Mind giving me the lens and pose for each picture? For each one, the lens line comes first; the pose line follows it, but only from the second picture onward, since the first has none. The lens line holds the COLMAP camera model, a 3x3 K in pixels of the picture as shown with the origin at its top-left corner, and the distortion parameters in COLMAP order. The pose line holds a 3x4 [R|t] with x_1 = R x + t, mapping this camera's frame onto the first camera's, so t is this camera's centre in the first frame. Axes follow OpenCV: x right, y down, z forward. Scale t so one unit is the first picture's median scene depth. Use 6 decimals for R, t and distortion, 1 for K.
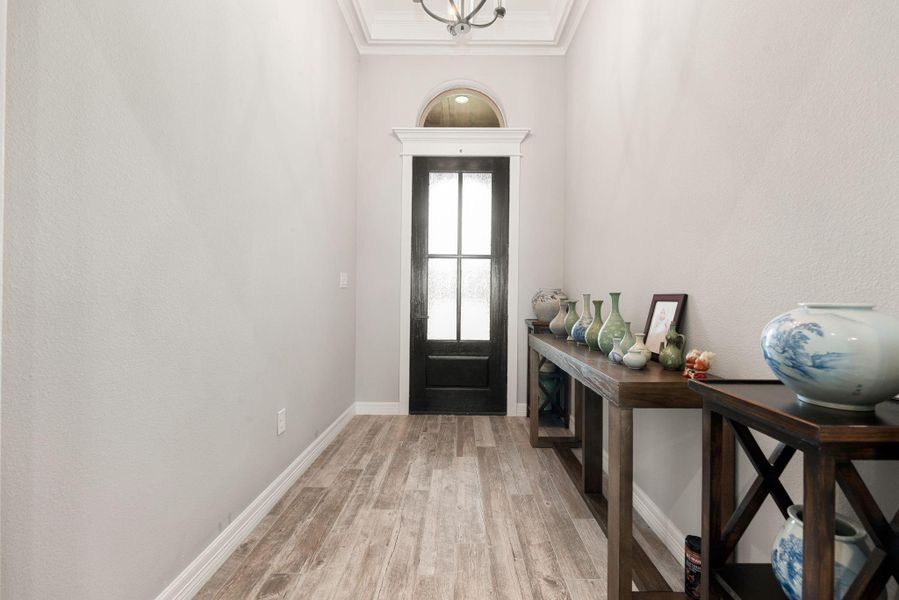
lens RADIAL K [[364.1, 0, 448.9], [0, 364.1, 302.8], [0, 0, 1]] dist [-0.000528, -0.000061]
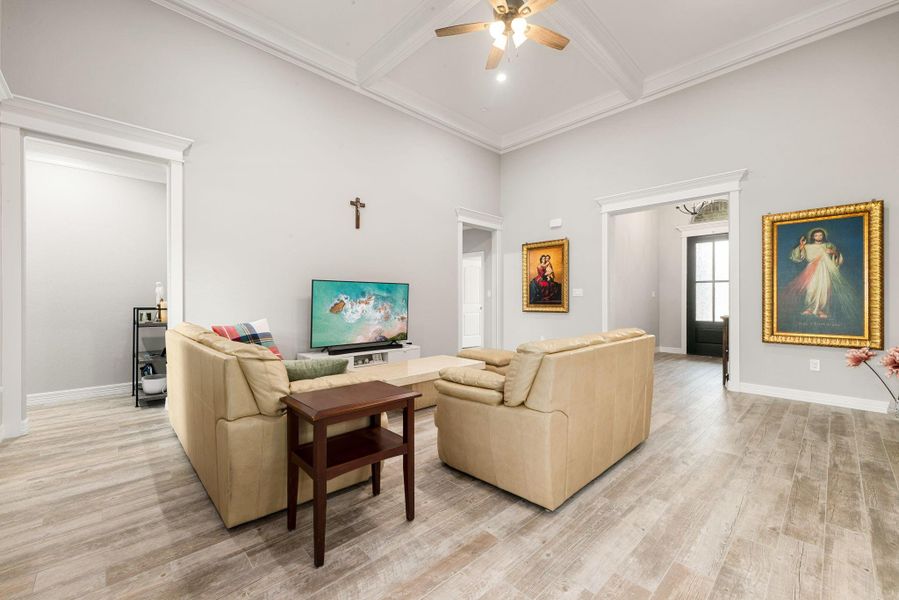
lens RADIAL K [[370.3, 0, 447.5], [0, 370.3, 294.7], [0, 0, 1]] dist [-0.000204, -0.000078]
pose [[0.706021, -0.021817, -0.707855, 0.455174], [0.008882, 0.999720, -0.021954, -0.018184], [0.708135, 0.009213, 0.706017, -1.586663]]
